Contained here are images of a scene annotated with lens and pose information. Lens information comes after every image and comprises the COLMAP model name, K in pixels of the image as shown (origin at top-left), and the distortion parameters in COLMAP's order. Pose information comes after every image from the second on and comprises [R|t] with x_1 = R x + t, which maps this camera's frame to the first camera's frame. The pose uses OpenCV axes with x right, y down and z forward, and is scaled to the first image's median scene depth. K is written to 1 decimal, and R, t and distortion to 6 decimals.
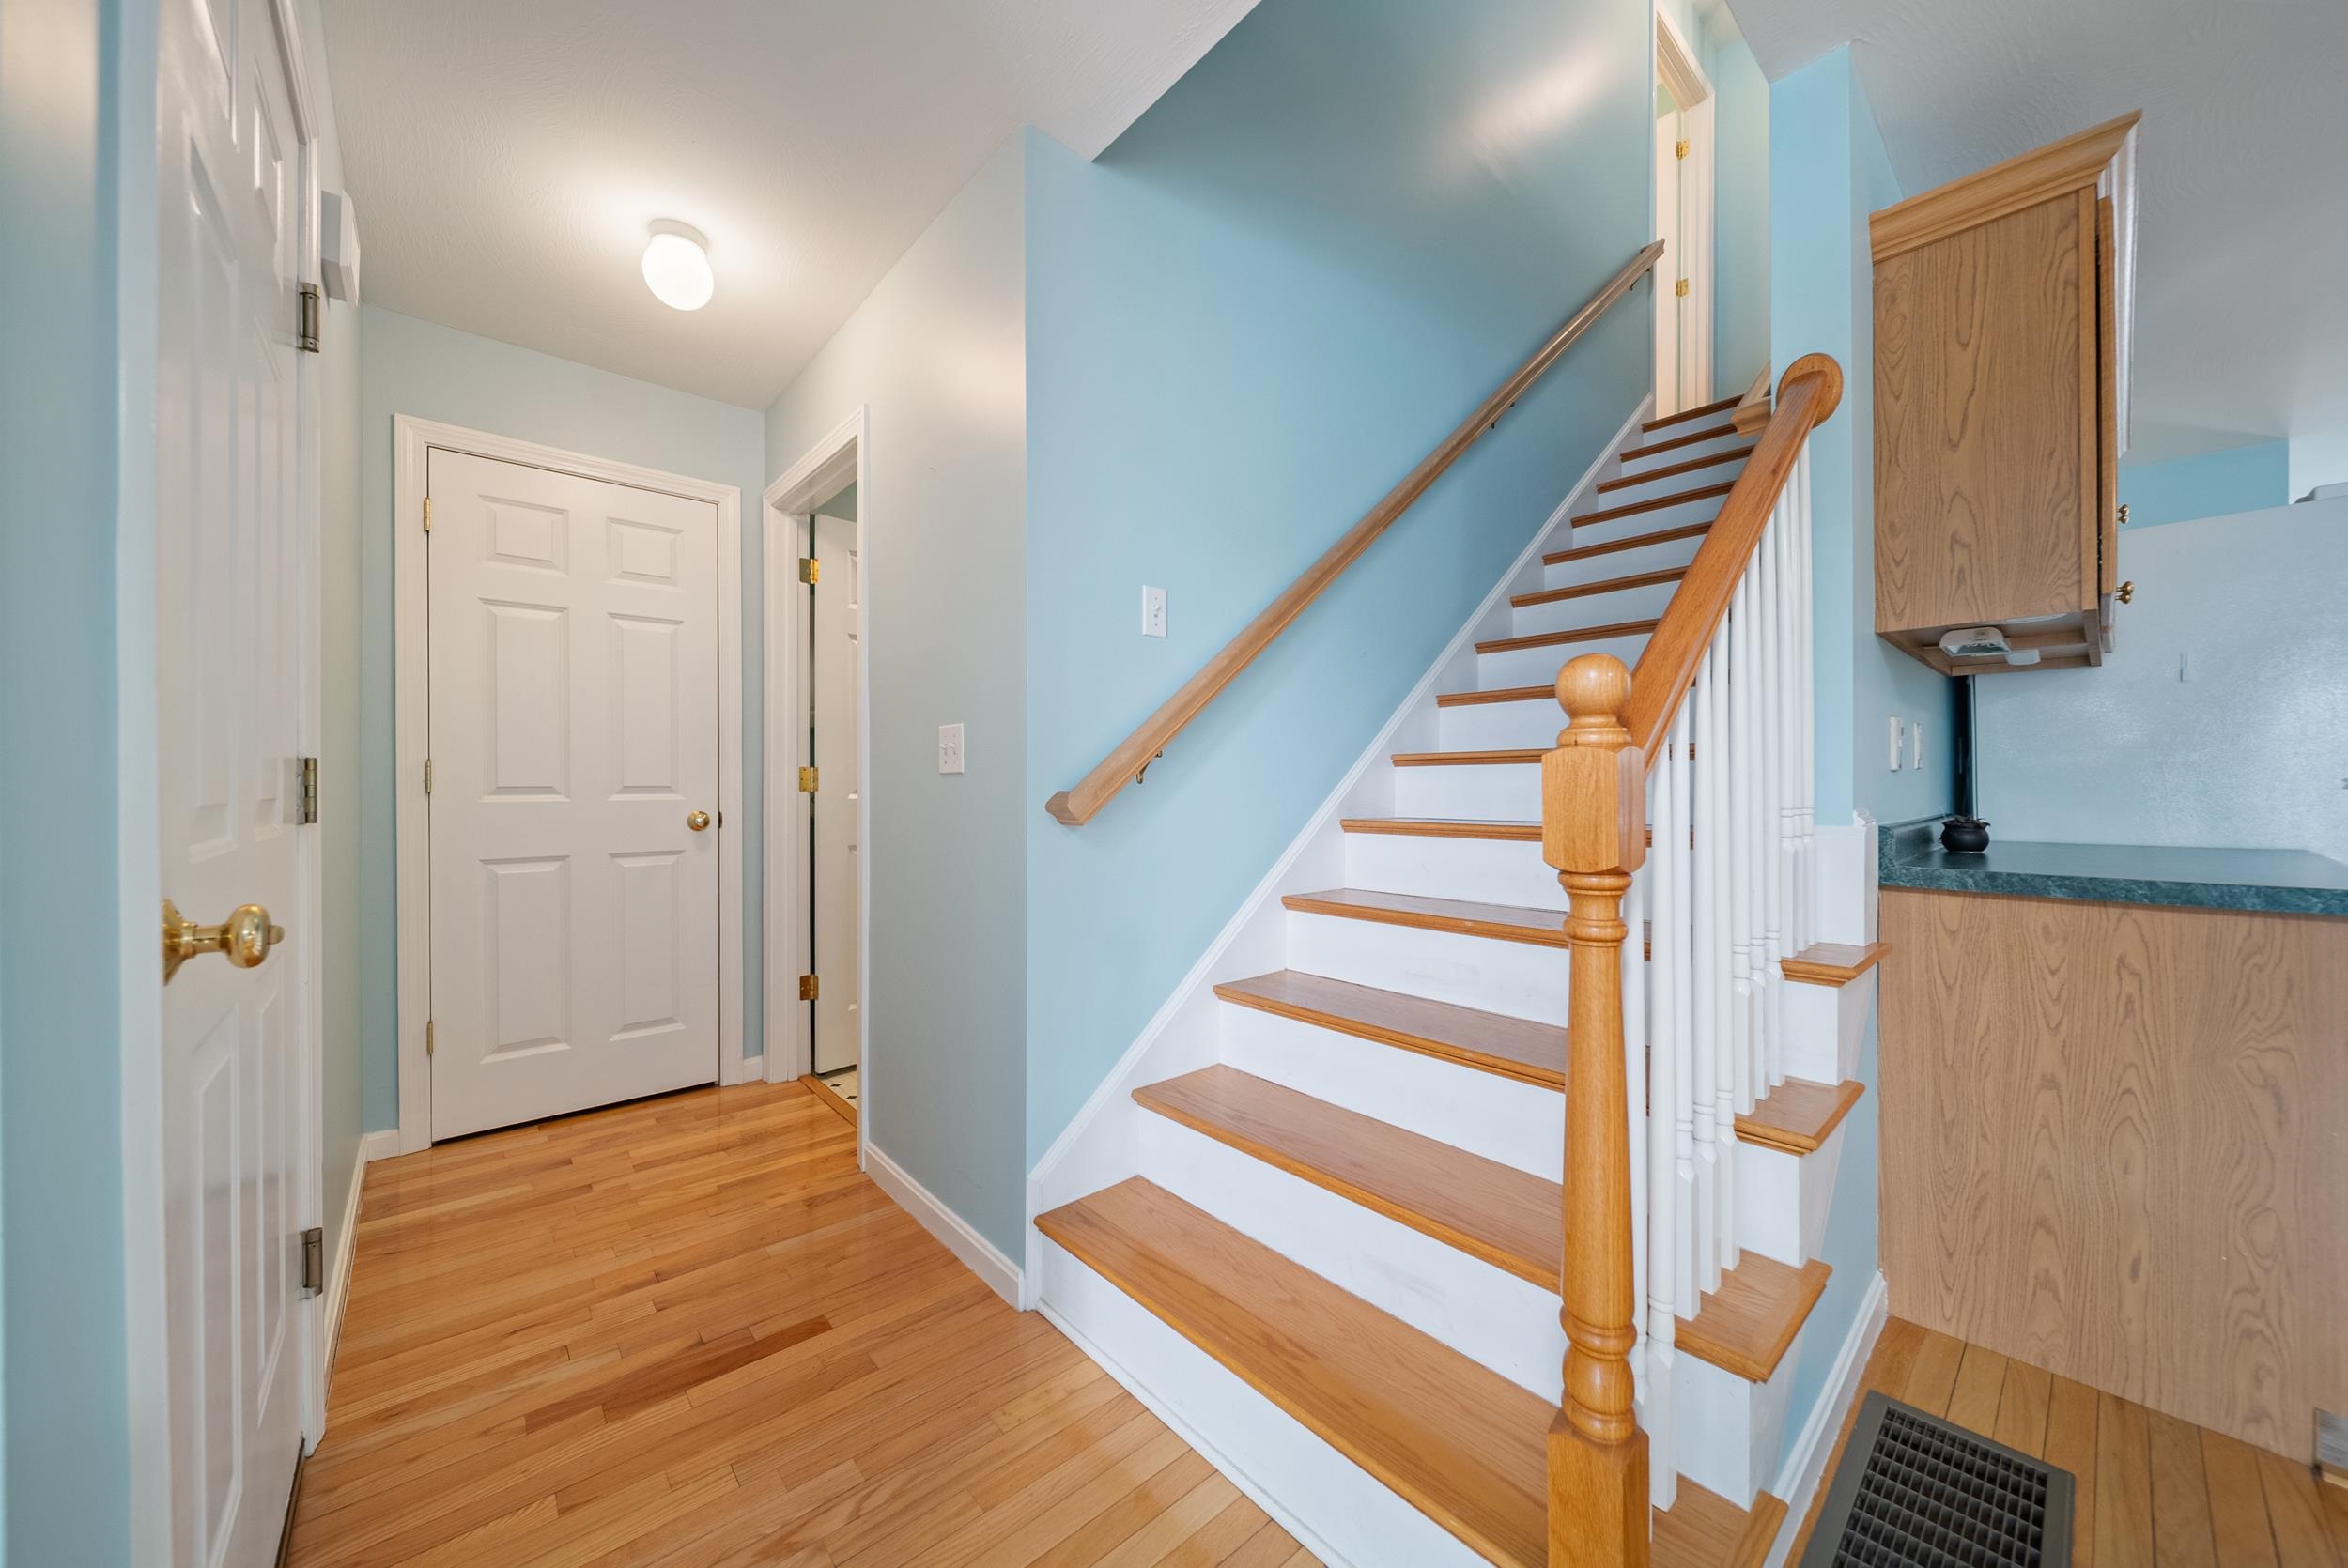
lens RADIAL K [[830.6, 0, 1169.7], [0, 830.6, 780.8], [0, 0, 1]] dist [-0.000832, -0.000226]
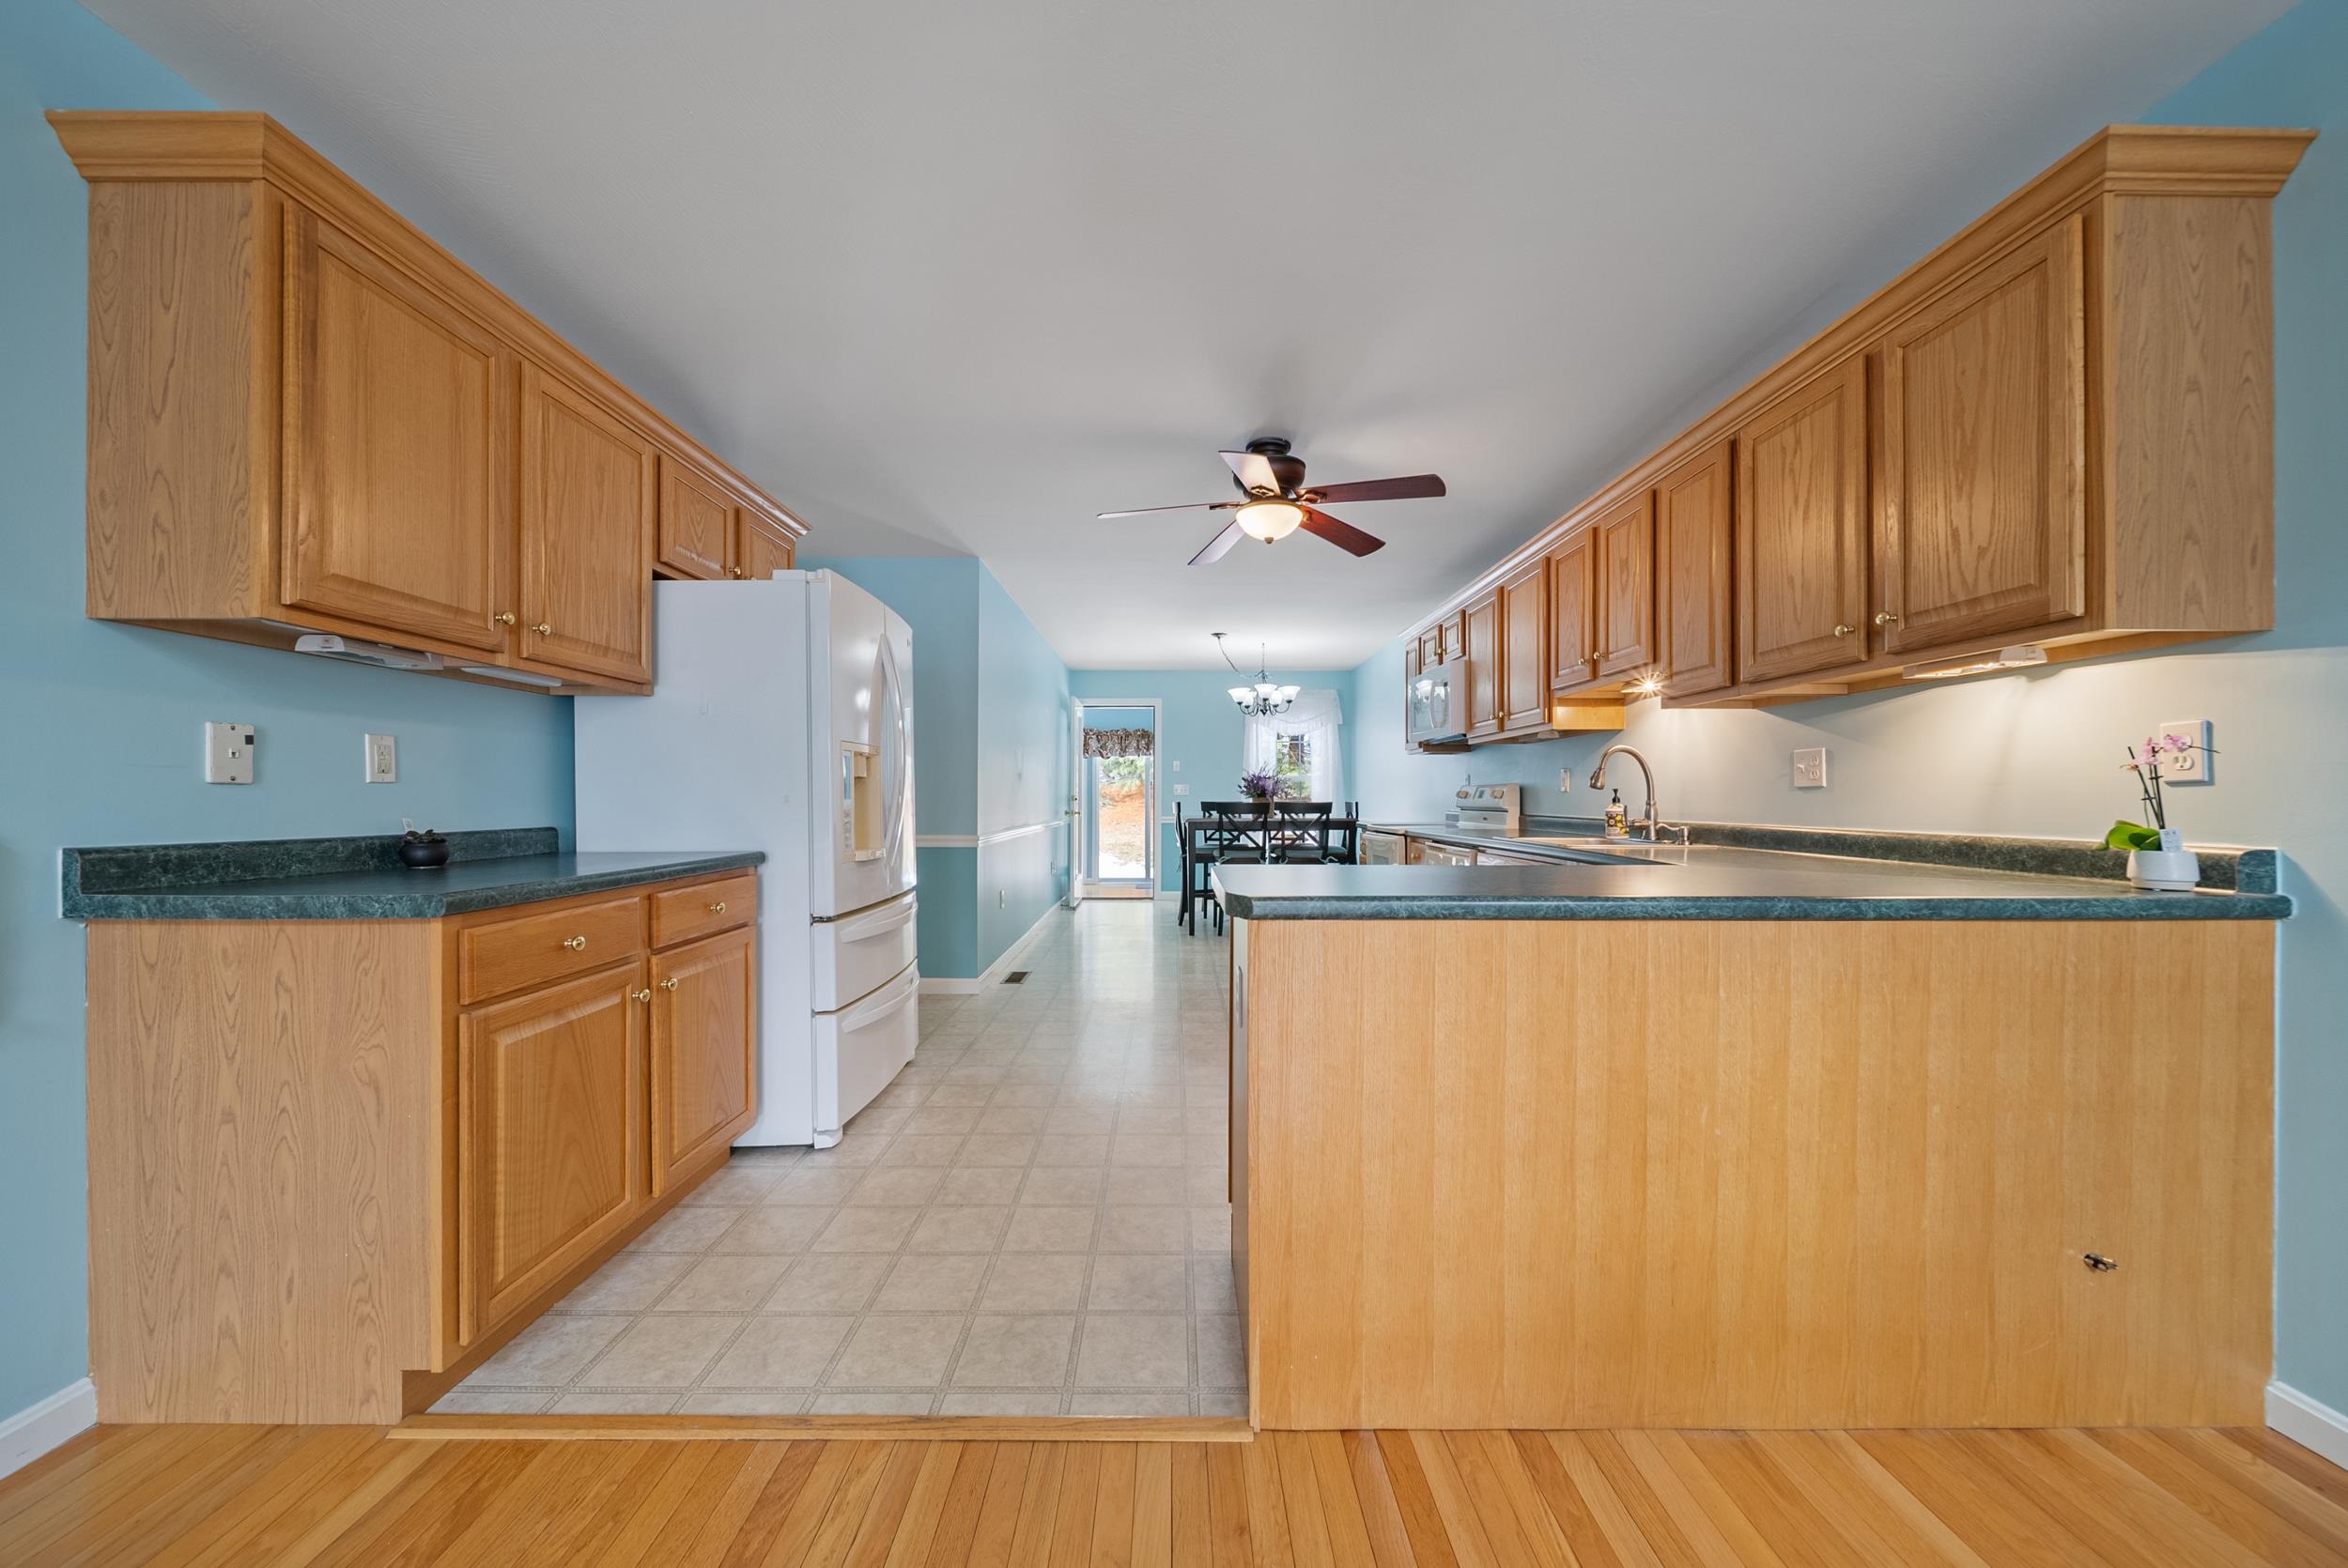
lens RADIAL K [[830.6, 0, 1169.7], [0, 830.6, 785.4], [0, 0, 1]] dist [-0.000832, -0.000226]
pose [[0.675201, 0.008014, 0.737590, 1.060631], [-0.004994, 0.999968, -0.006294, -0.009883], [-0.737617, 0.000566, 0.675219, -0.411141]]
